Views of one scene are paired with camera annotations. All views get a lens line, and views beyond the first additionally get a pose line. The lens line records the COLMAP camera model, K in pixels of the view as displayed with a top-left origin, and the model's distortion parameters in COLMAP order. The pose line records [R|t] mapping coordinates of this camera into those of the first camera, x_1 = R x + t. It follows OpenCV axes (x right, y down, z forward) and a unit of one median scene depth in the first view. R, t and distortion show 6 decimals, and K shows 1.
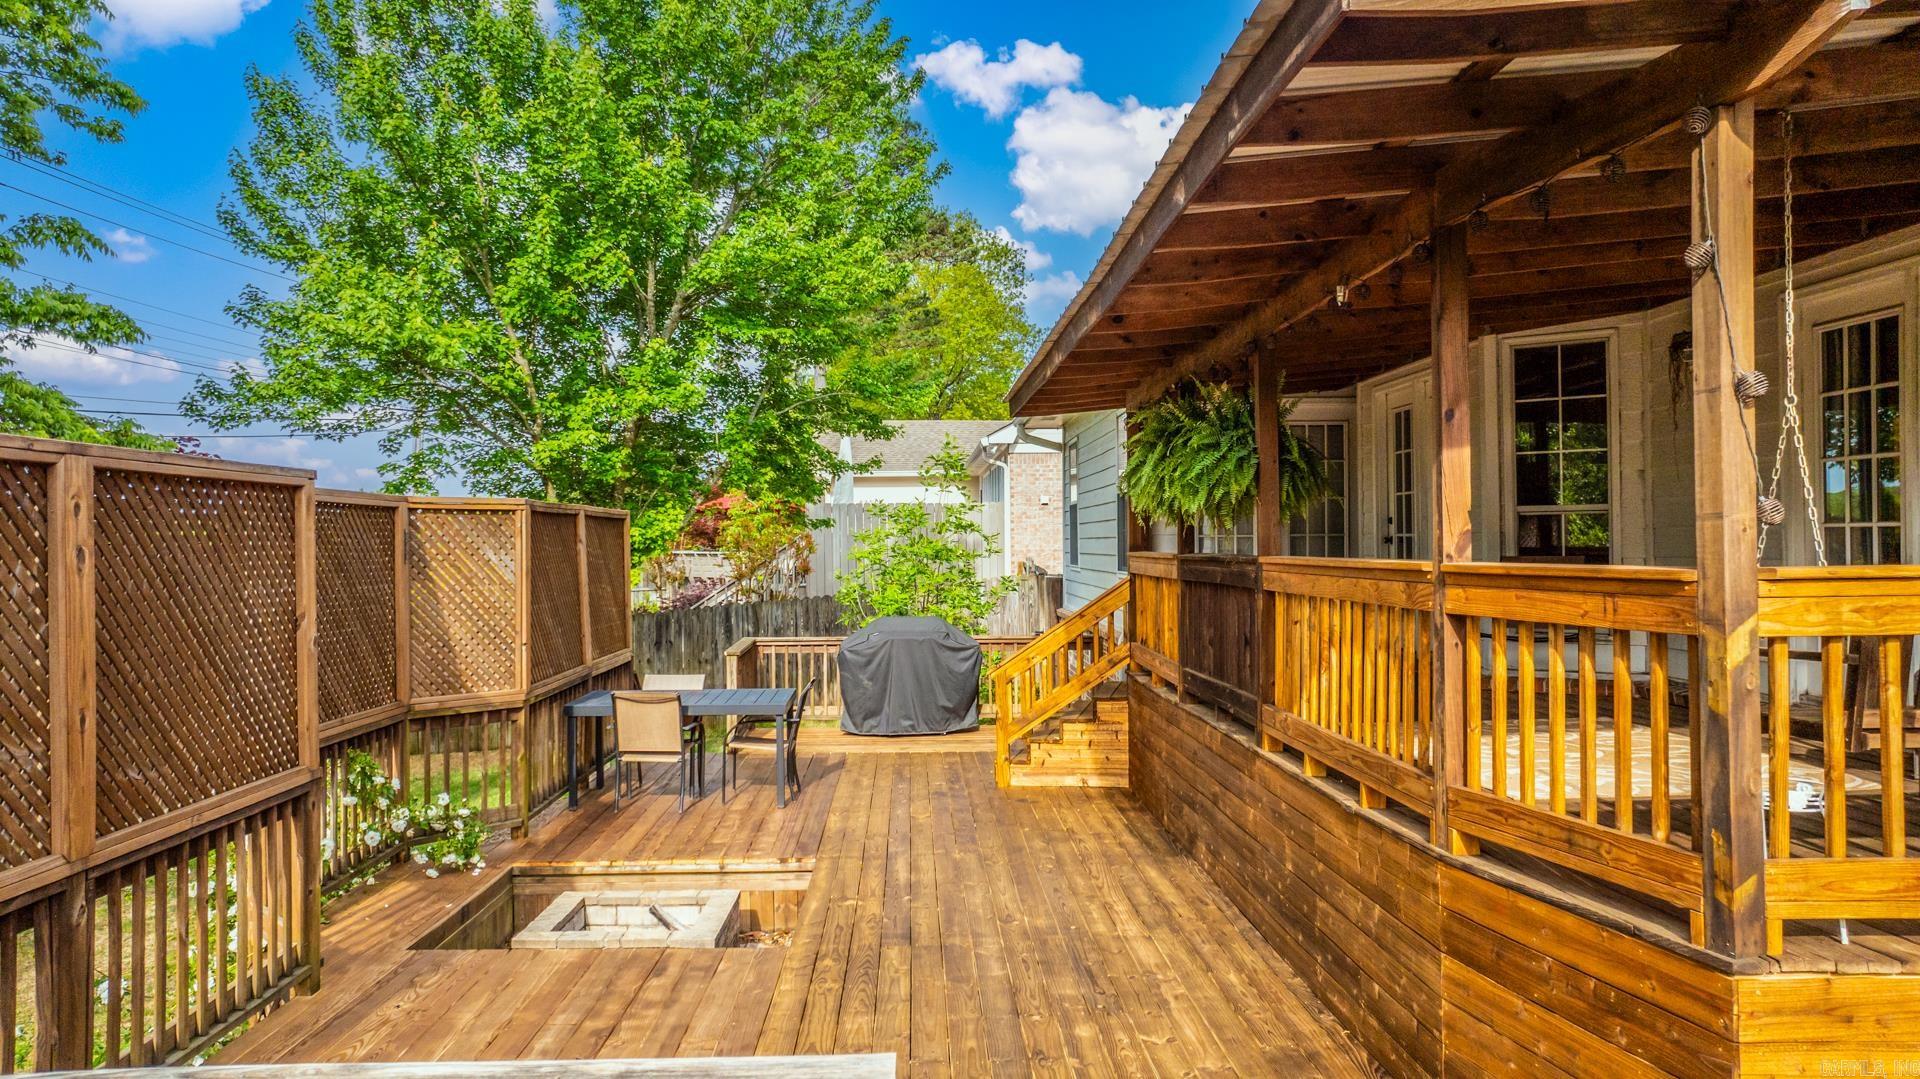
lens RADIAL K [[1346.4, 0, 960.0], [0, 1346.4, 539.5], [0, 0, 1]] dist [-0.021078, -0.001863]
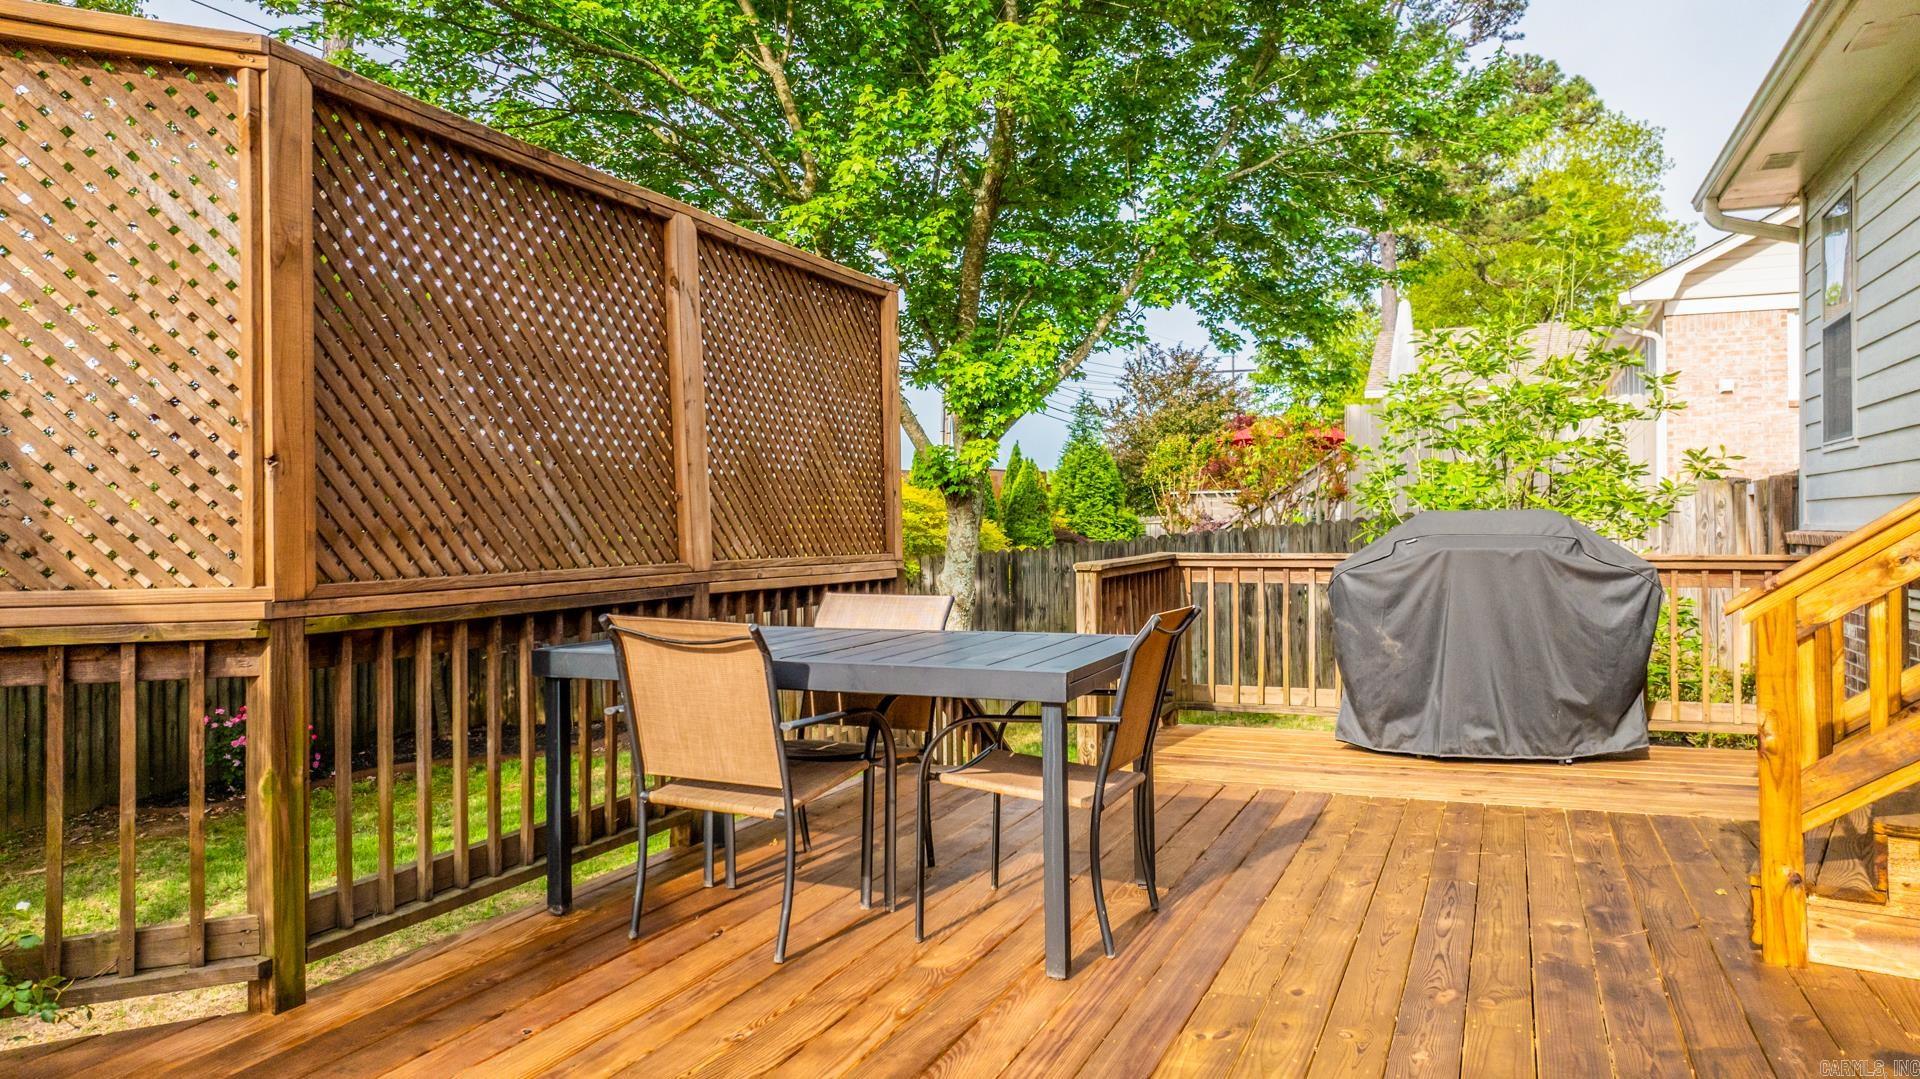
lens RADIAL K [[1346.4, 0, 960.0], [0, 1346.4, 539.5], [0, 0, 1]] dist [-0.021078, -0.001863]
pose [[0.910956, 0.004946, -0.412473, -0.016487], [0.001445, 0.999884, 0.015180, 0.081642], [0.412500, -0.014424, 0.910843, 0.662052]]
